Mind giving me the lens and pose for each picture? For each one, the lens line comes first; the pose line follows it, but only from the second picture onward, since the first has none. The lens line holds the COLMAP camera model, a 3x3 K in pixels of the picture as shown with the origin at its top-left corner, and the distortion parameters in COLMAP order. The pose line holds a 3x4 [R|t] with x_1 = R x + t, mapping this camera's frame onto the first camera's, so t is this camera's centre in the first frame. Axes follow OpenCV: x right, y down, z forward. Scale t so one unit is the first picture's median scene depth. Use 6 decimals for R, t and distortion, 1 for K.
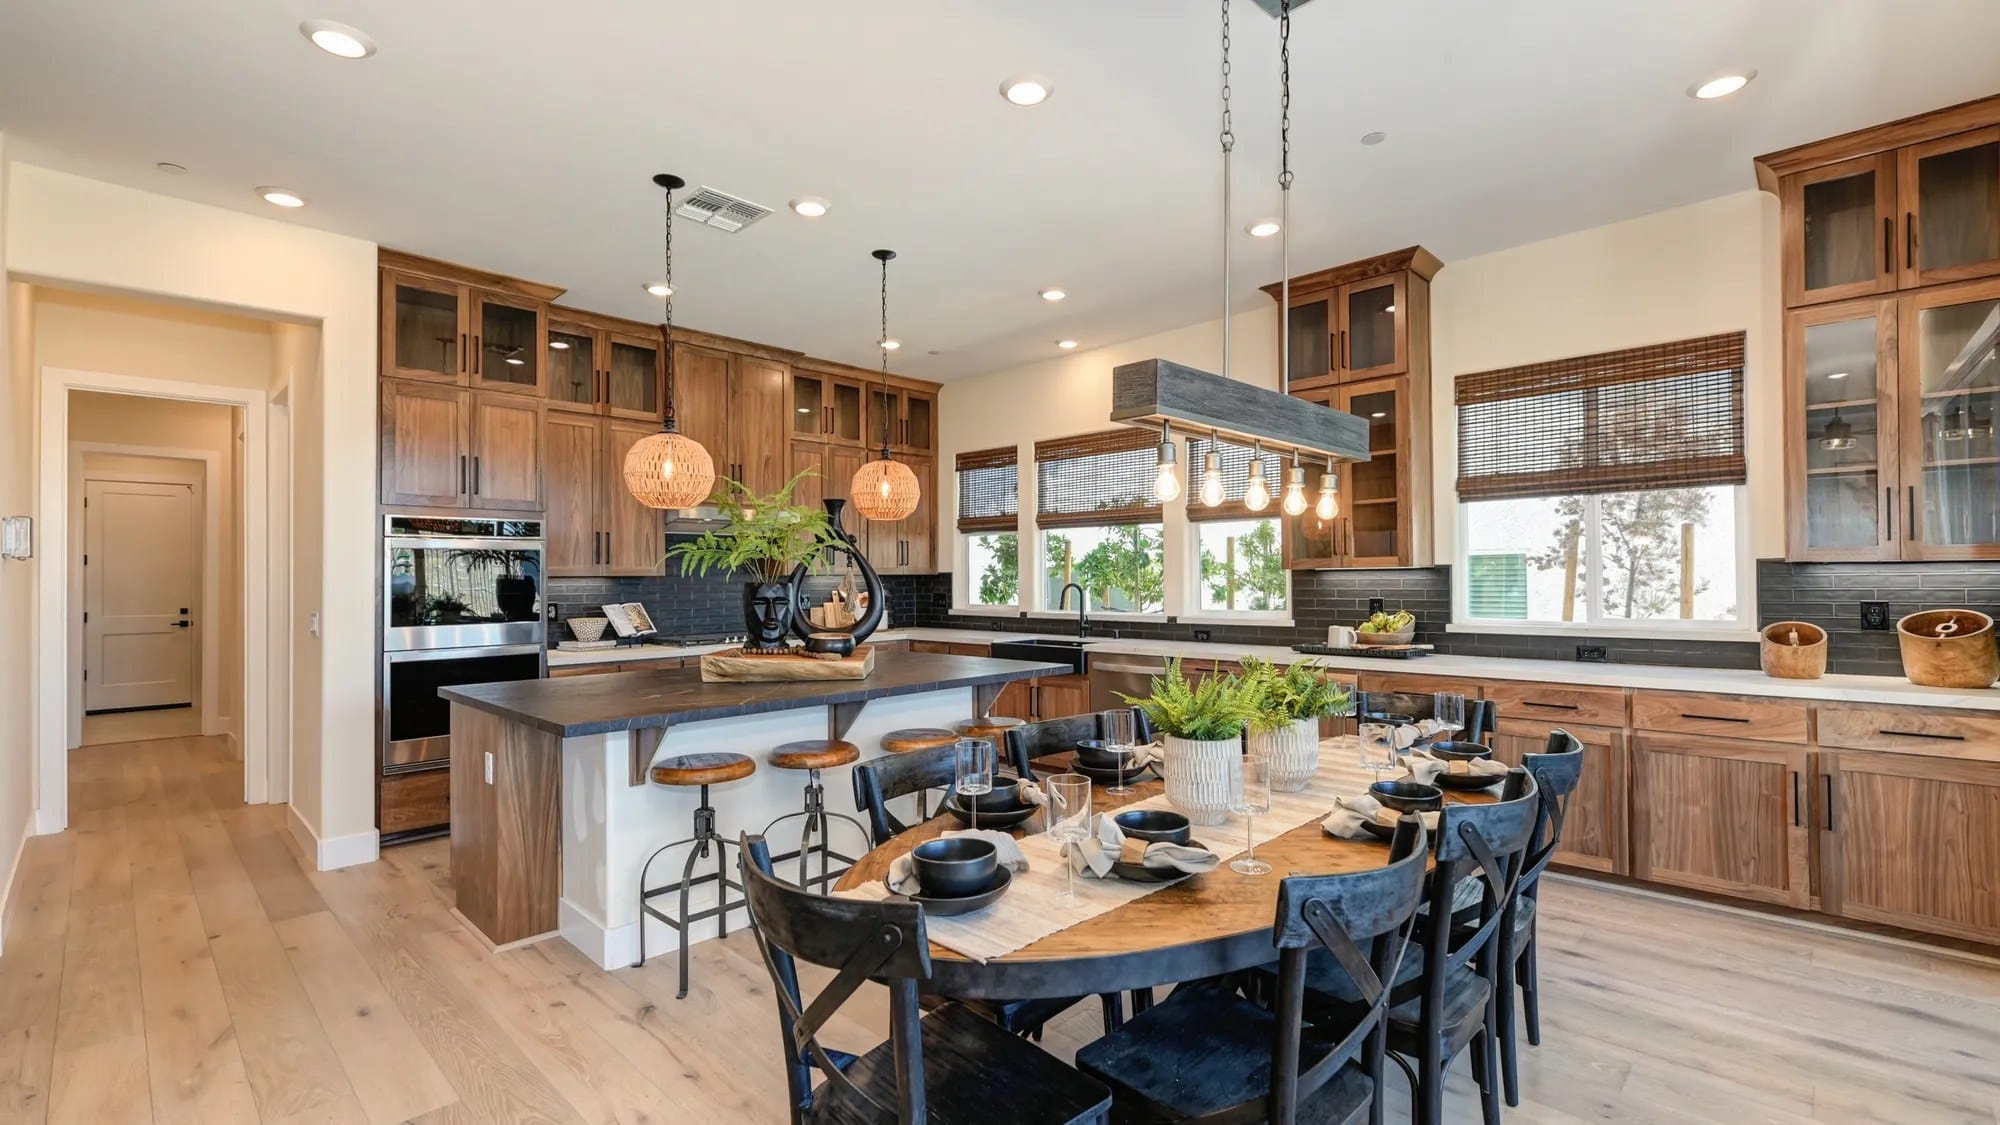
lens RADIAL K [[813.0, 0, 1000.0], [0, 813.0, 562.5], [0, 0, 1]] dist [0.014804, -0.000033]
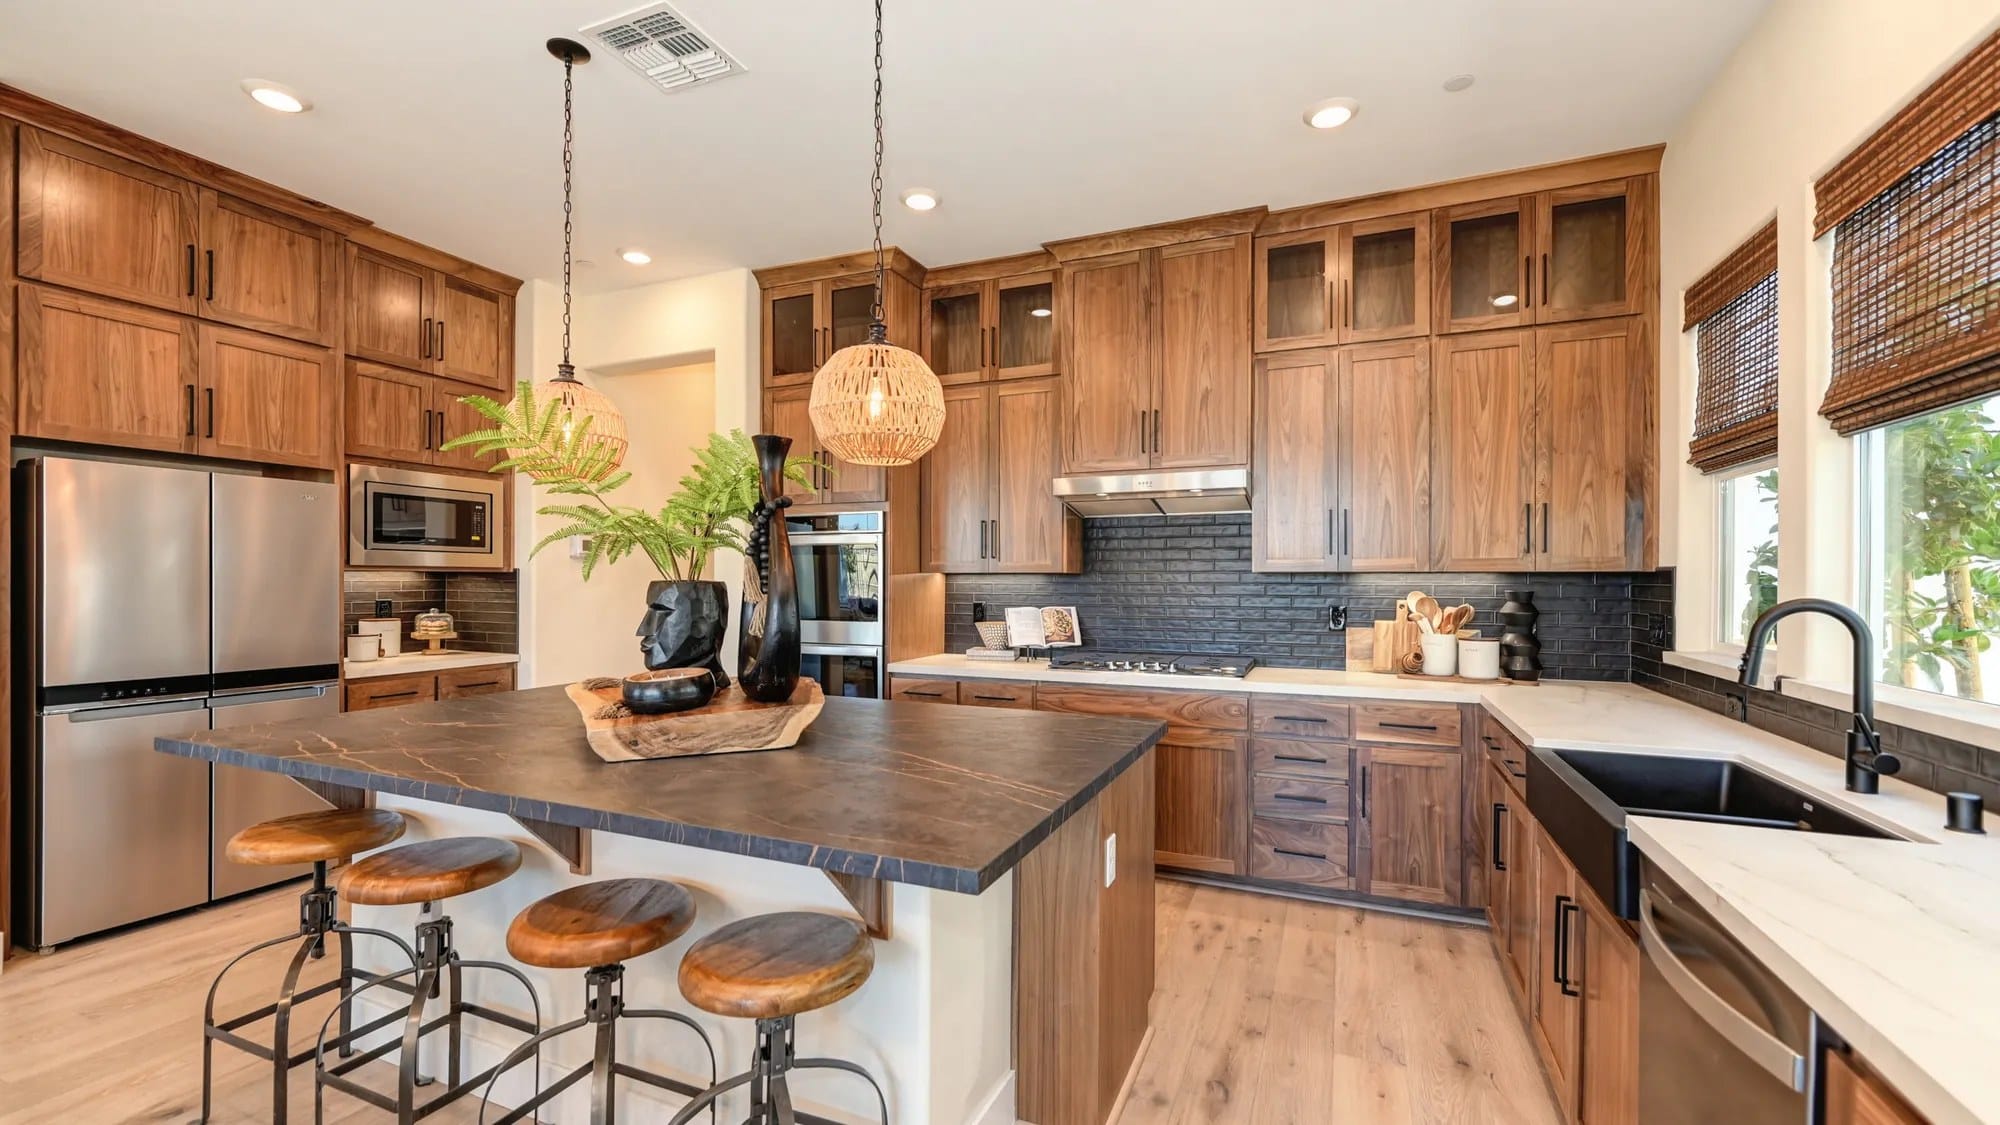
lens RADIAL K [[813.0, 0, 1000.0], [0, 813.0, 562.5], [0, 0, 1]] dist [0.014804, -0.000033]
pose [[0.380398, -0.012820, -0.924734, 0.283263], [0.009624, 0.999905, -0.009903, 0.014531], [0.924773, -0.005133, 0.380485, 0.681012]]
